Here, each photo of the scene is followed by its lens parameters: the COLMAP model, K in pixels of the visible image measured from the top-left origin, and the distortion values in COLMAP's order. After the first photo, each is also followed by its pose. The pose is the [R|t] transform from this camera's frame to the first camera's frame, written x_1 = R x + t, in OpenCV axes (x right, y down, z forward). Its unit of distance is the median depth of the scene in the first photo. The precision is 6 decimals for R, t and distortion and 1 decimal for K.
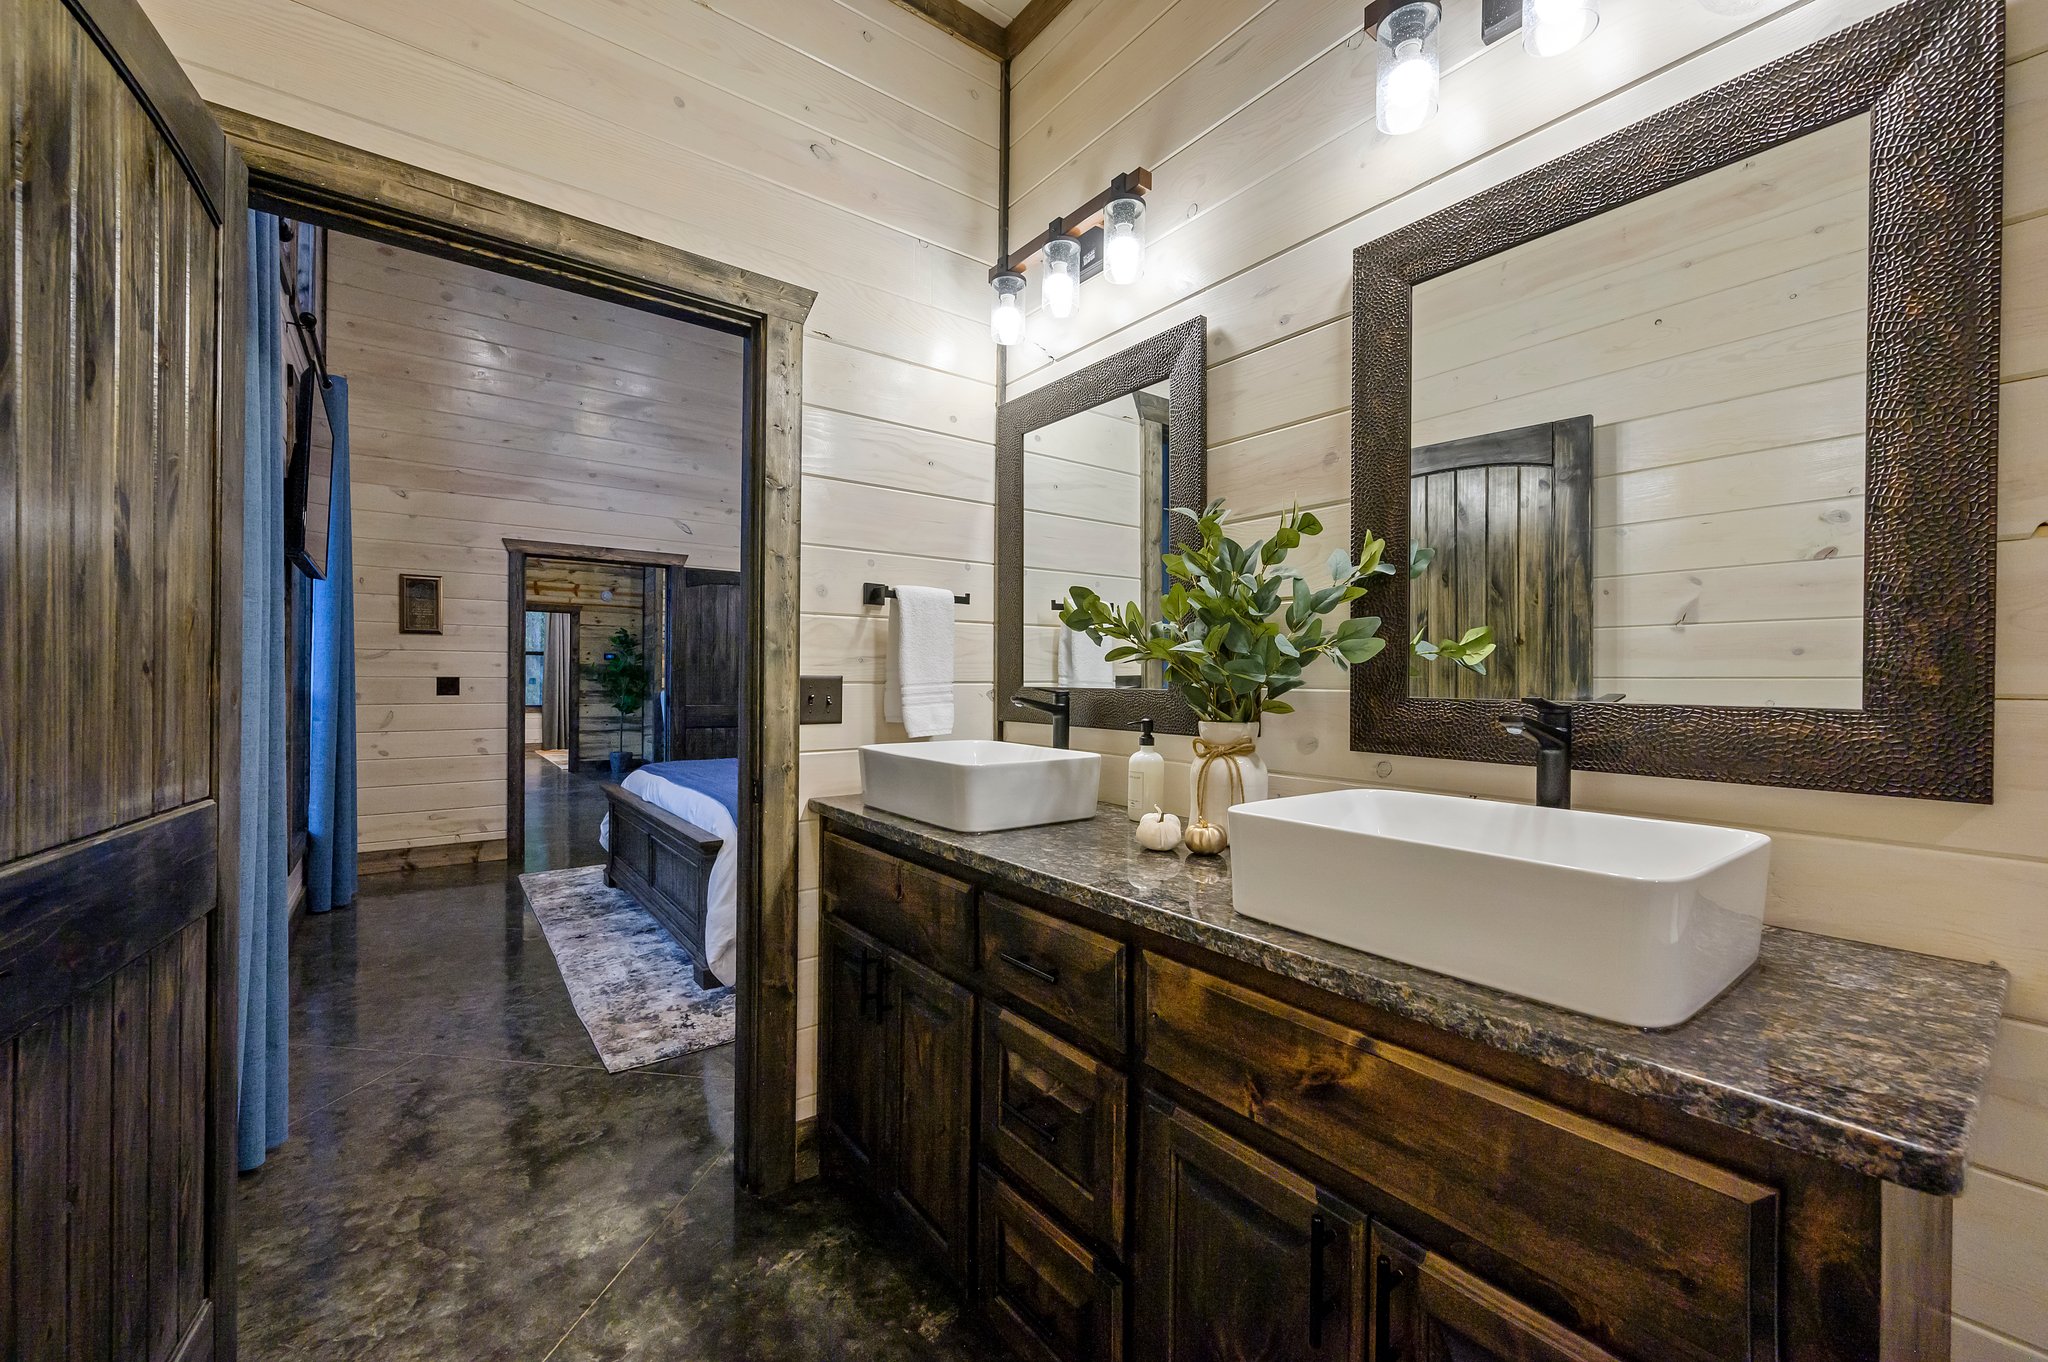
lens RADIAL K [[809.9, 0, 1039.9], [0, 809.9, 676.6], [0, 0, 1]] dist [-0.001267, 0.000466]
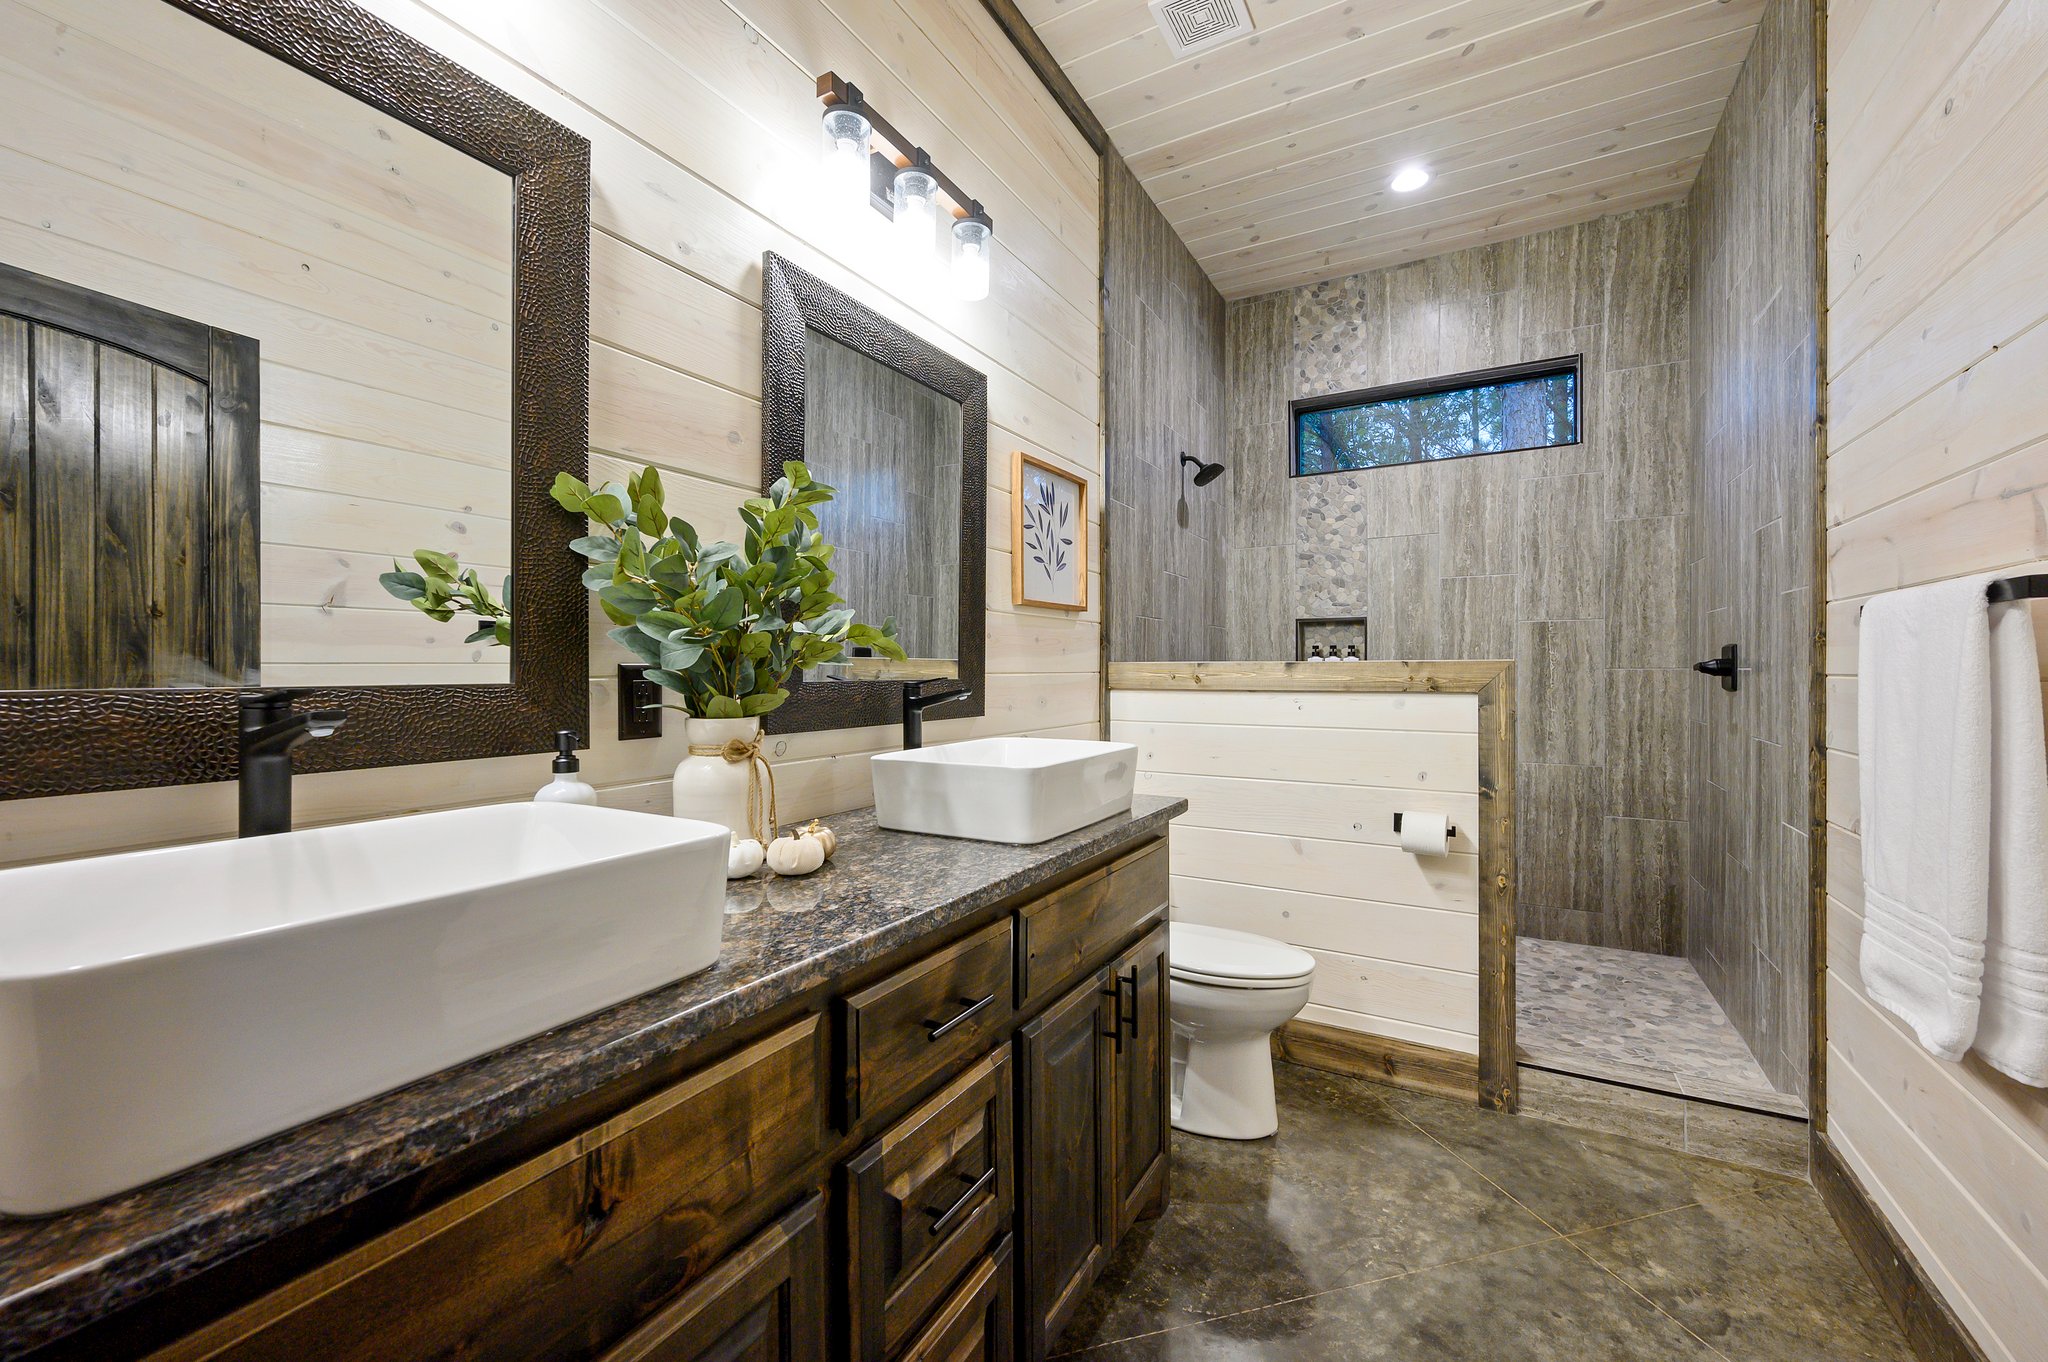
lens RADIAL K [[809.9, 0, 1043.8], [0, 809.9, 668.4], [0, 0, 1]] dist [-0.001267, 0.000466]
pose [[-0.392890, -0.006450, 0.919563, -0.387286], [-0.002672, 0.999979, 0.005872, -0.000897], [-0.919581, -0.000150, -0.392899, 0.599130]]
